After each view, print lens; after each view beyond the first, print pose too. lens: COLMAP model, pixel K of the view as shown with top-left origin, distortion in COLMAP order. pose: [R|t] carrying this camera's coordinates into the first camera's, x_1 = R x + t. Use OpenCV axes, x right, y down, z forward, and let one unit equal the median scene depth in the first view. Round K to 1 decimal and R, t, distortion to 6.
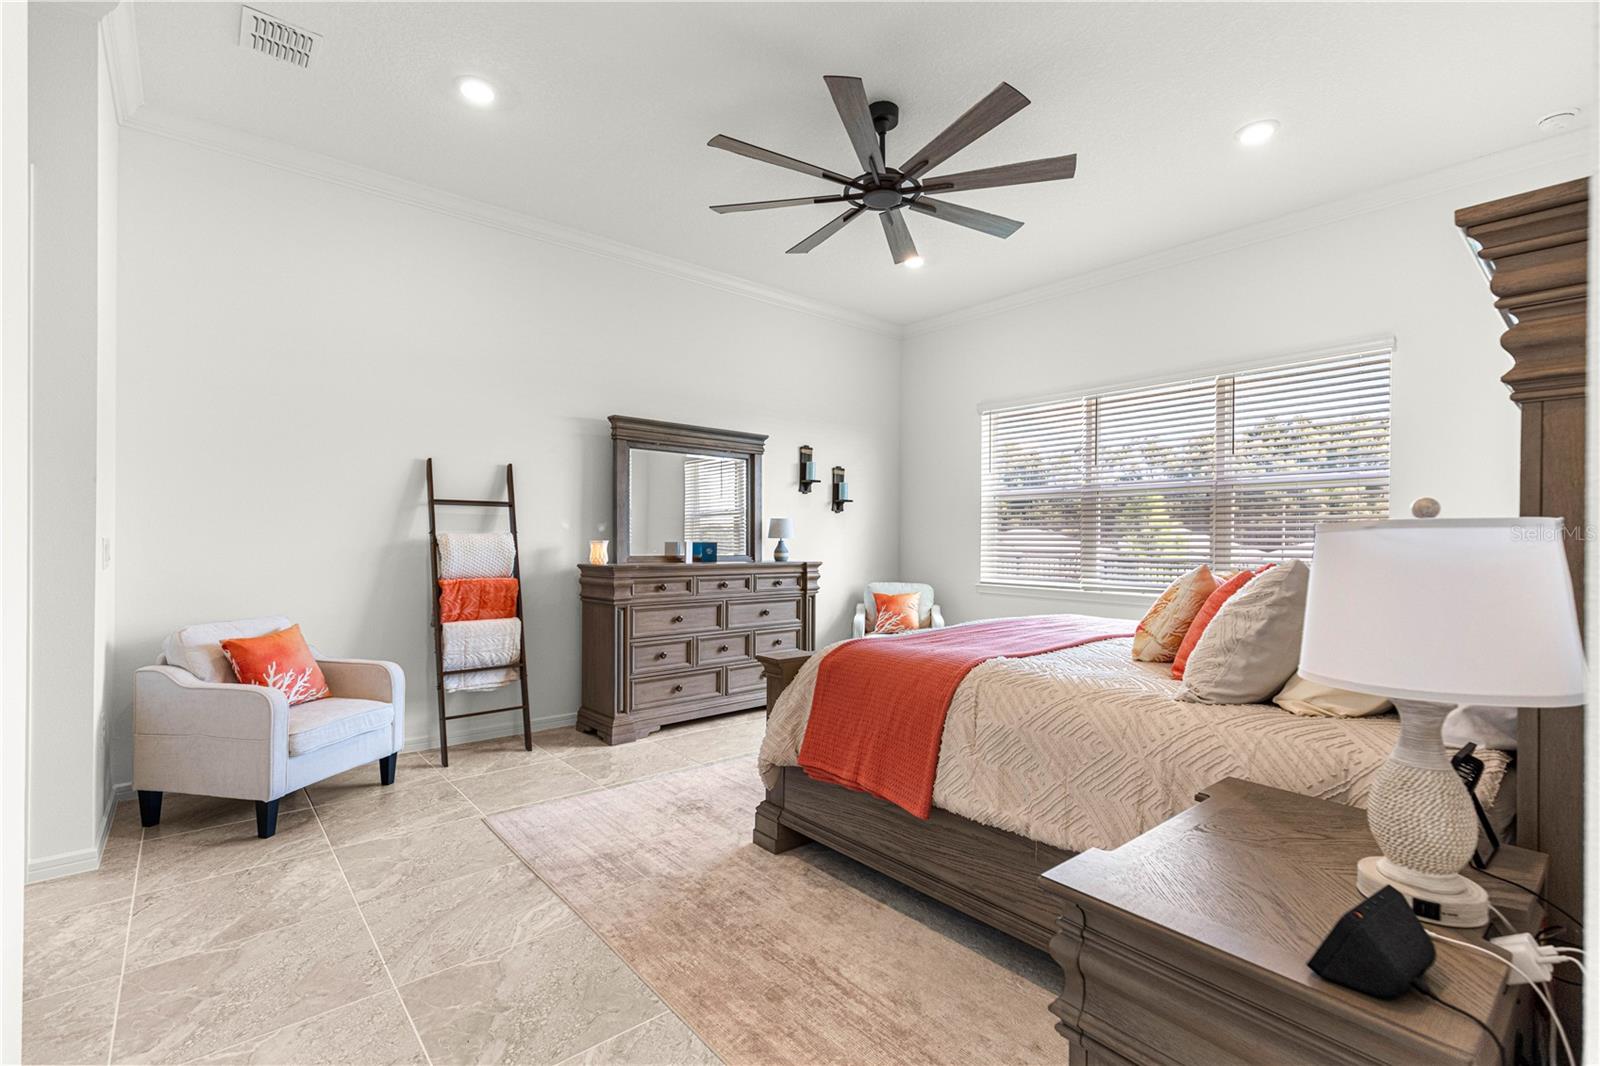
lens RADIAL K [[720.9, 0, 803.0], [0, 720.9, 536.4], [0, 0, 1]] dist [0.006291, -0.000029]
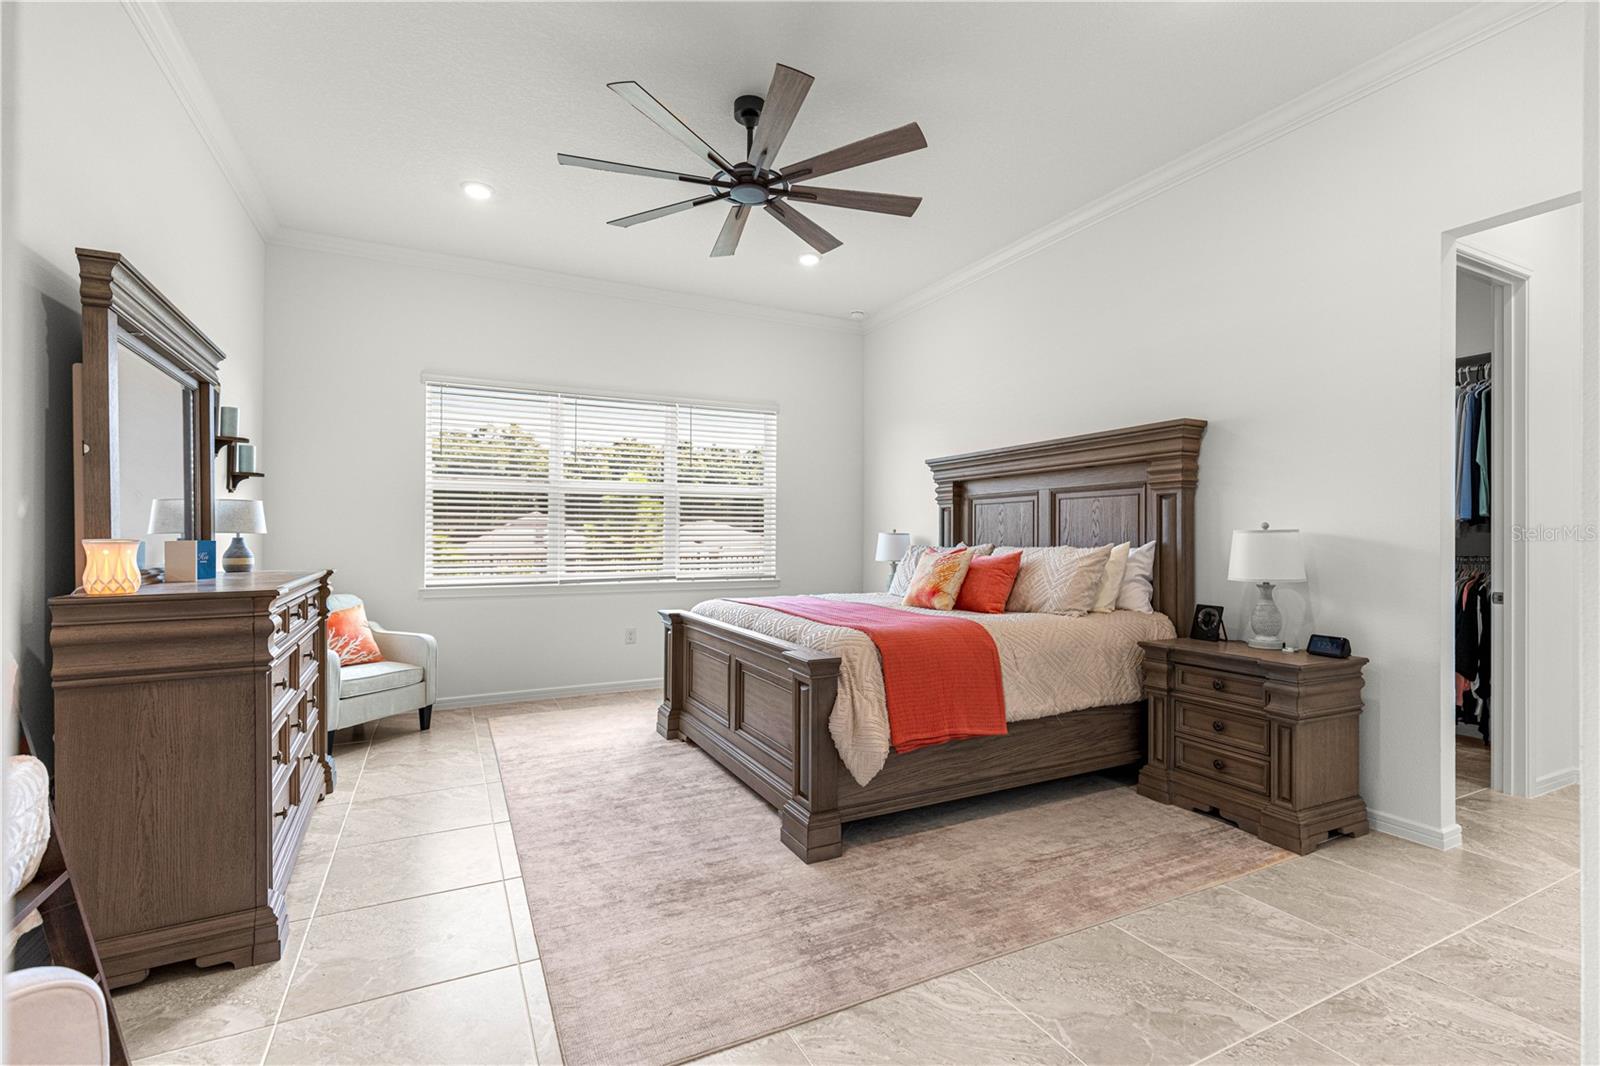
lens RADIAL K [[720.9, 0, 800.8], [0, 720.9, 539.9], [0, 0, 1]] dist [0.006291, -0.000029]
pose [[0.229703, -0.005361, 0.973246, -1.156418], [-0.003921, 0.999972, 0.006434, 0.003669], [-0.973253, -0.005294, 0.229676, 0.954805]]
